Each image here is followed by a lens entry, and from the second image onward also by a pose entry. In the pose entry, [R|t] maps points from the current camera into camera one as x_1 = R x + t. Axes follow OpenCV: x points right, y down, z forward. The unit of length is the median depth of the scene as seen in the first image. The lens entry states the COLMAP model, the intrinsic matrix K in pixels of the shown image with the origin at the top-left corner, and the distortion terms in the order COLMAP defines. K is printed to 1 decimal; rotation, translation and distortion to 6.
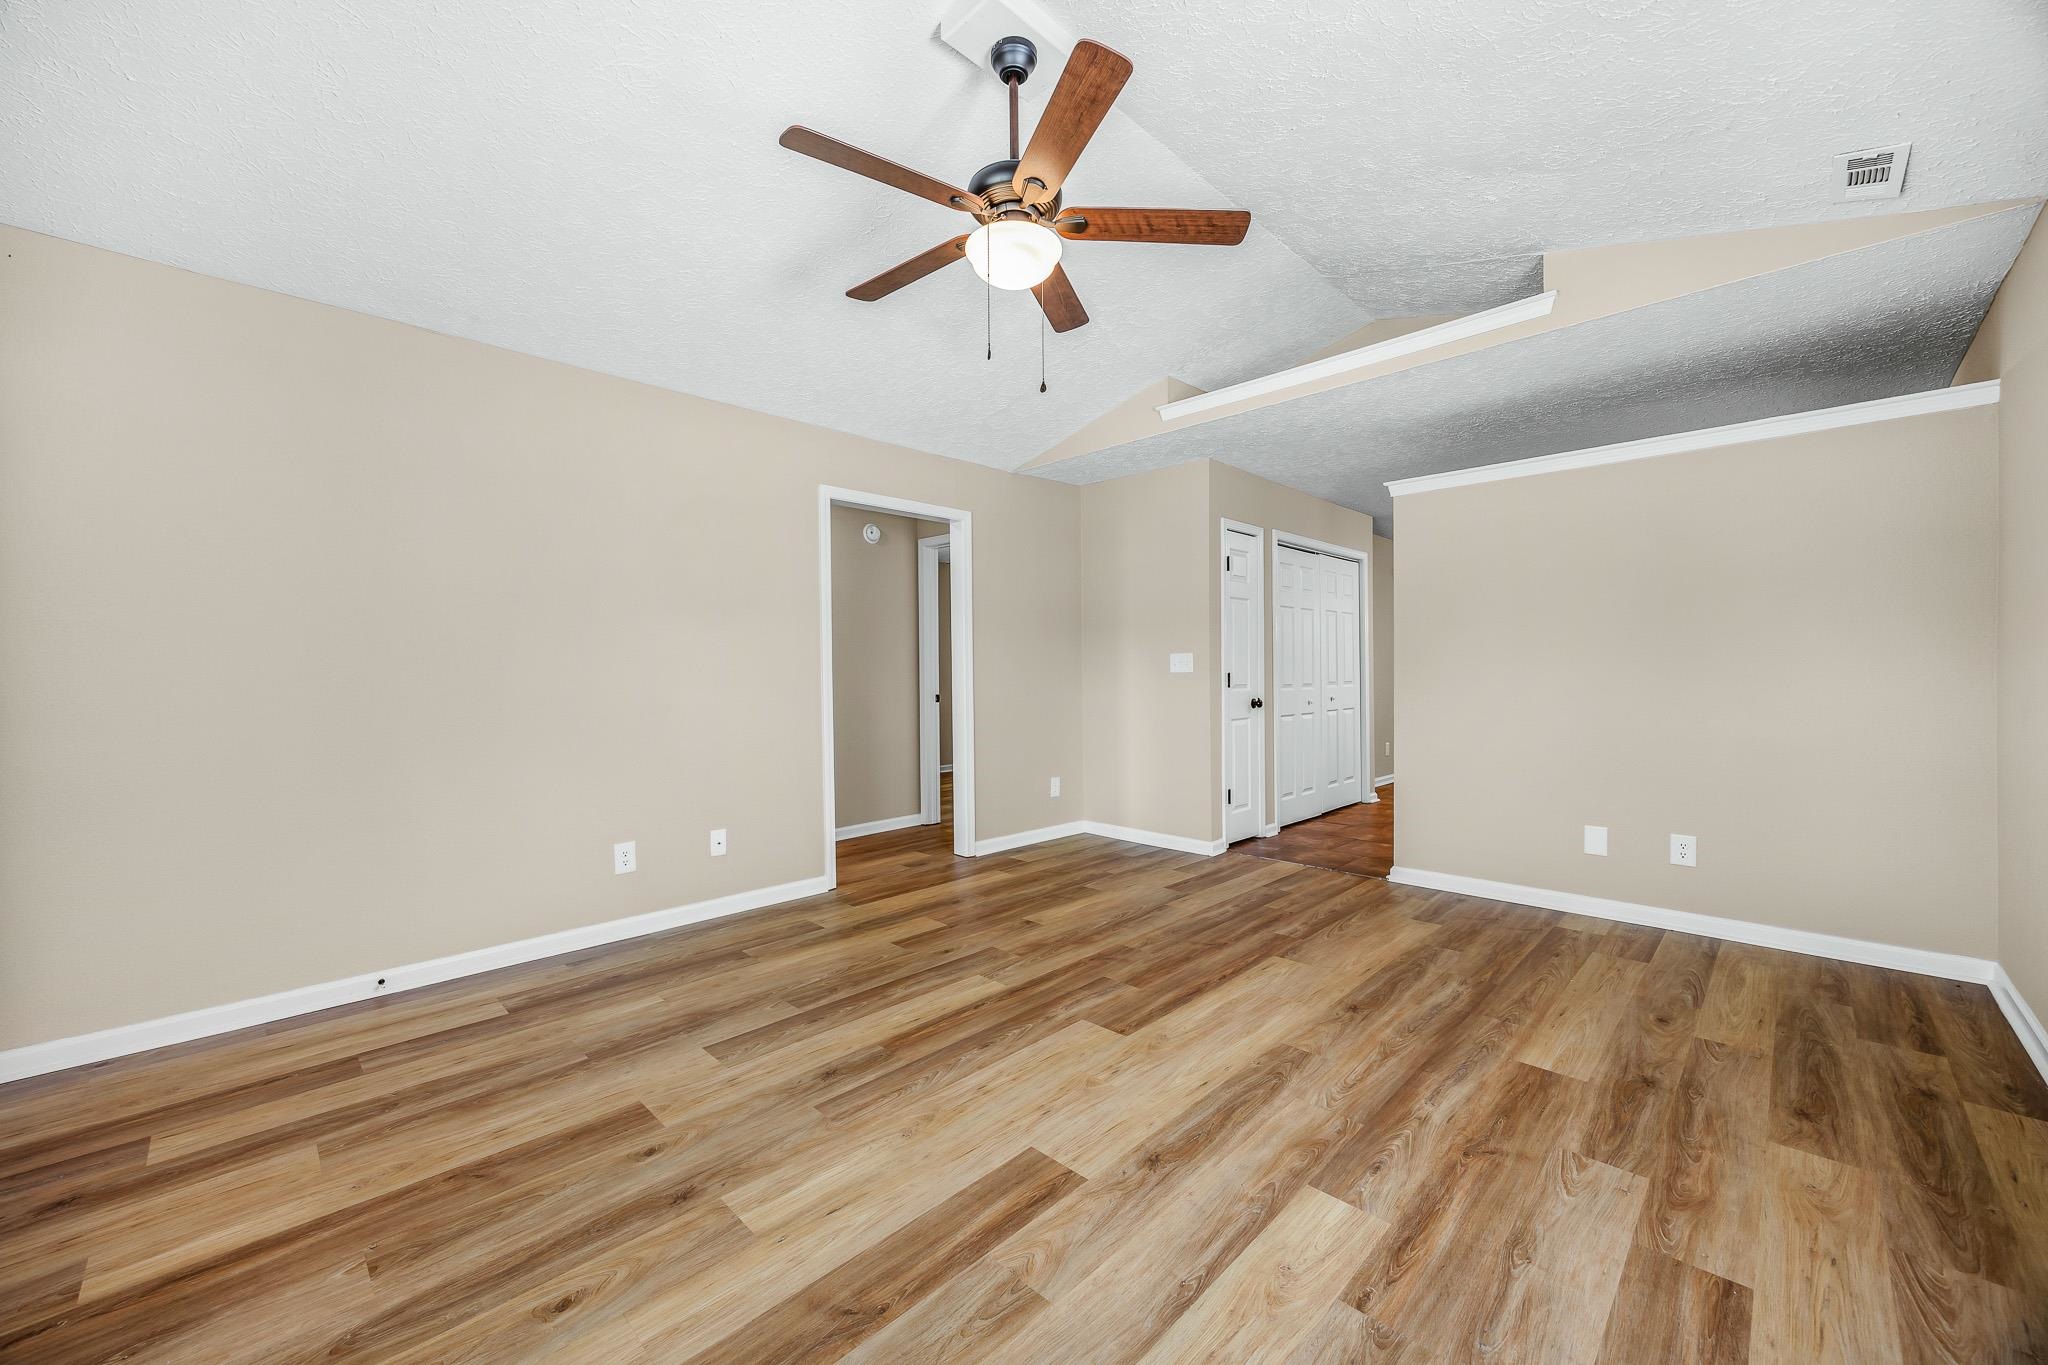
lens RADIAL K [[788.0, 0, 1028.9], [0, 788.0, 679.1], [0, 0, 1]] dist [0.000472, 0.000340]
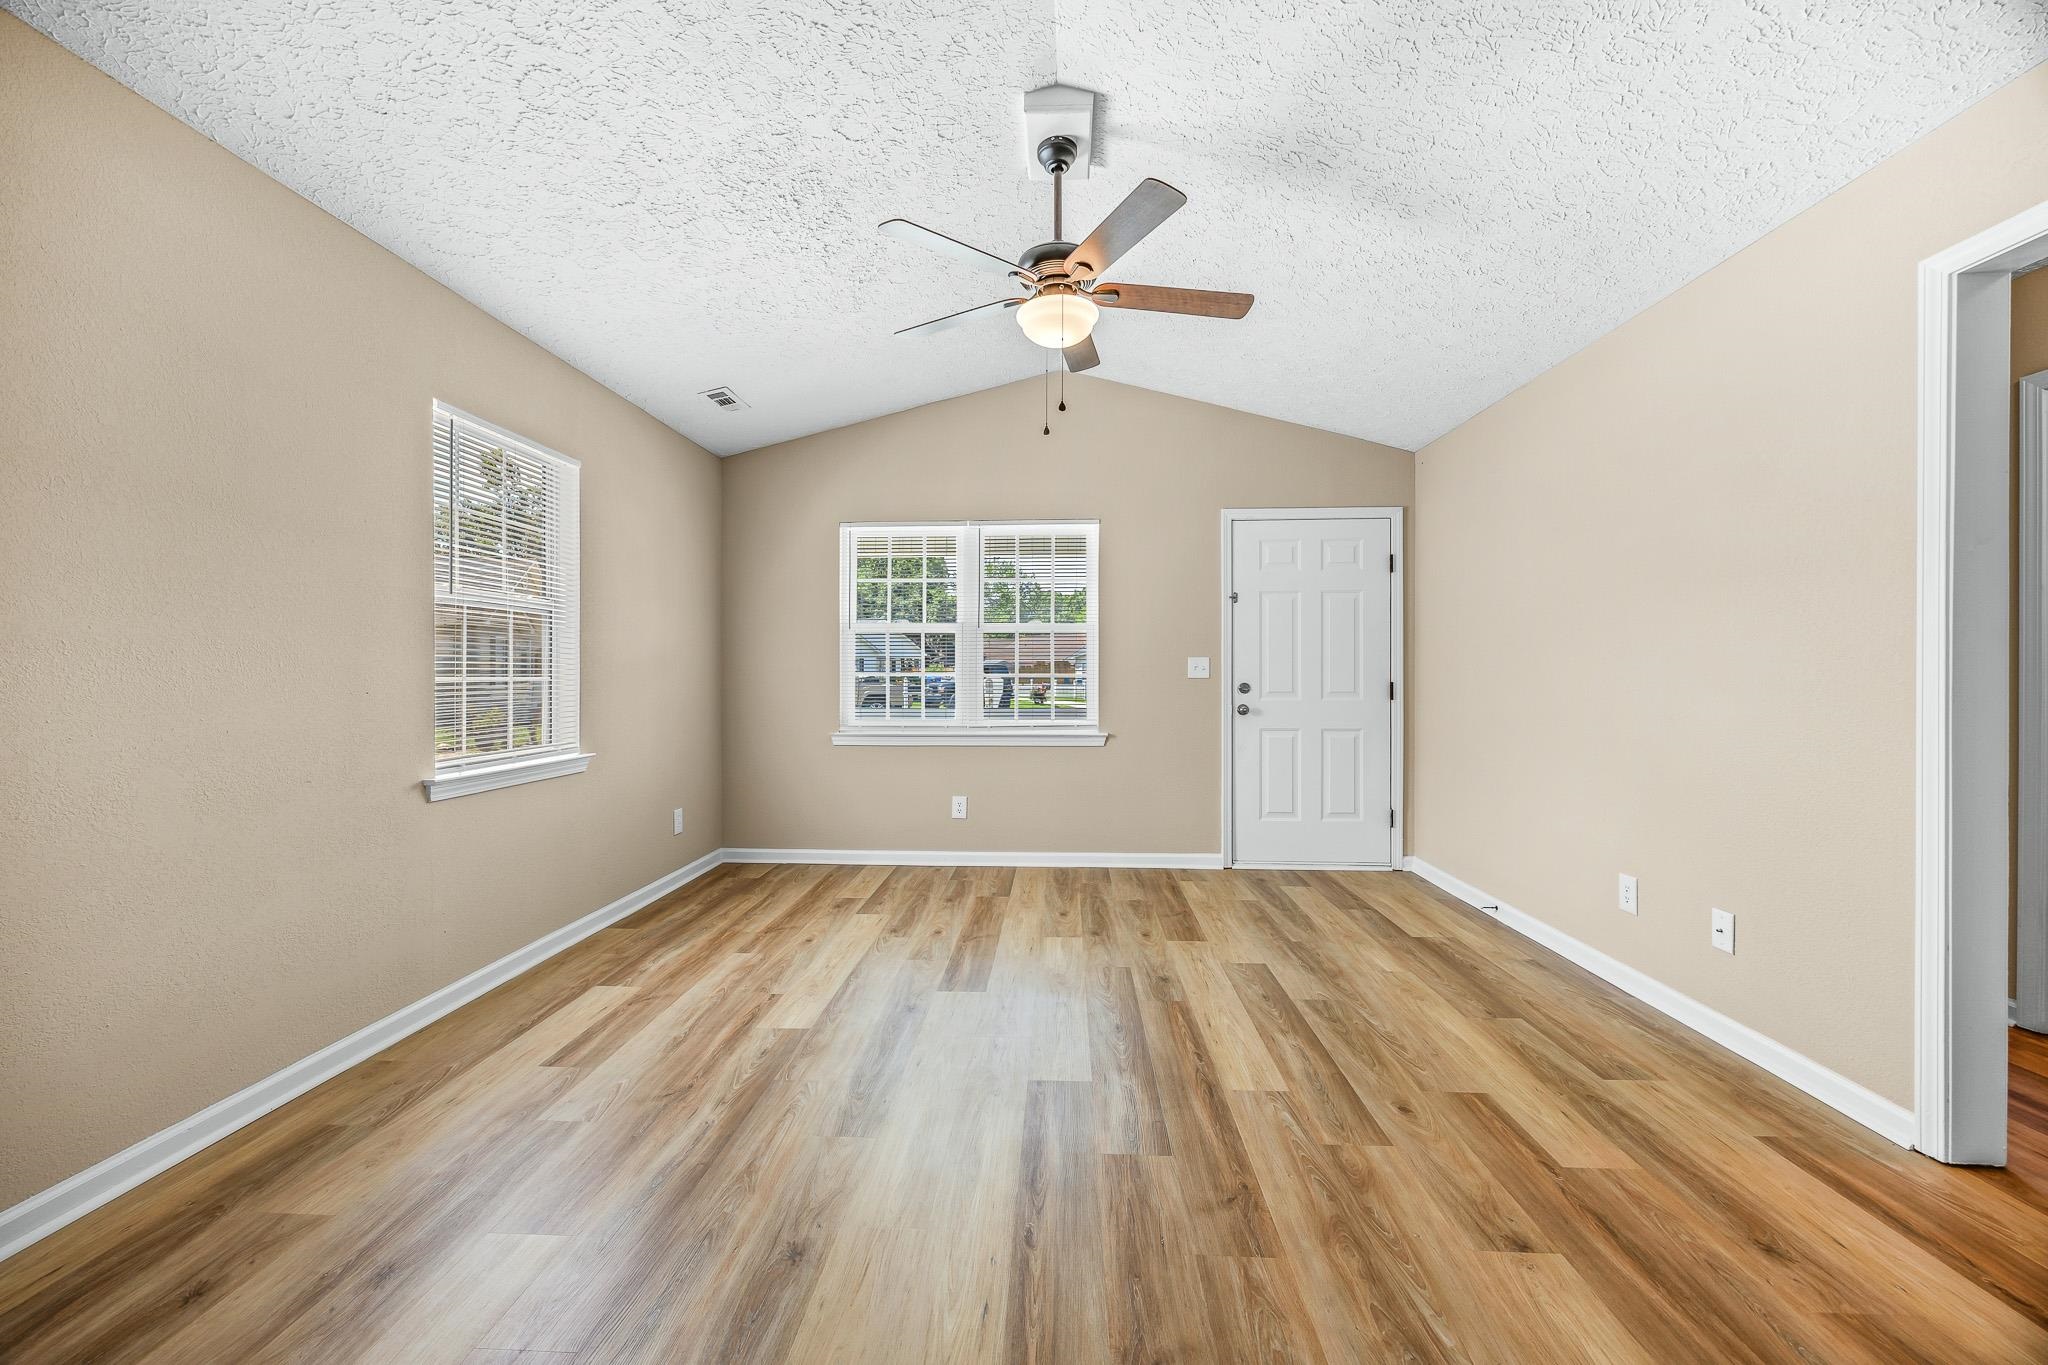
lens RADIAL K [[785.0, 0, 1019.6], [0, 785.0, 678.7], [0, 0, 1]] dist [-0.001492, 0.000076]
pose [[-0.752251, 0.011558, -0.658775, 0.696516], [0.001421, 0.999872, 0.015921, -0.020108], [0.658875, 0.011041, -0.752172, 1.613356]]
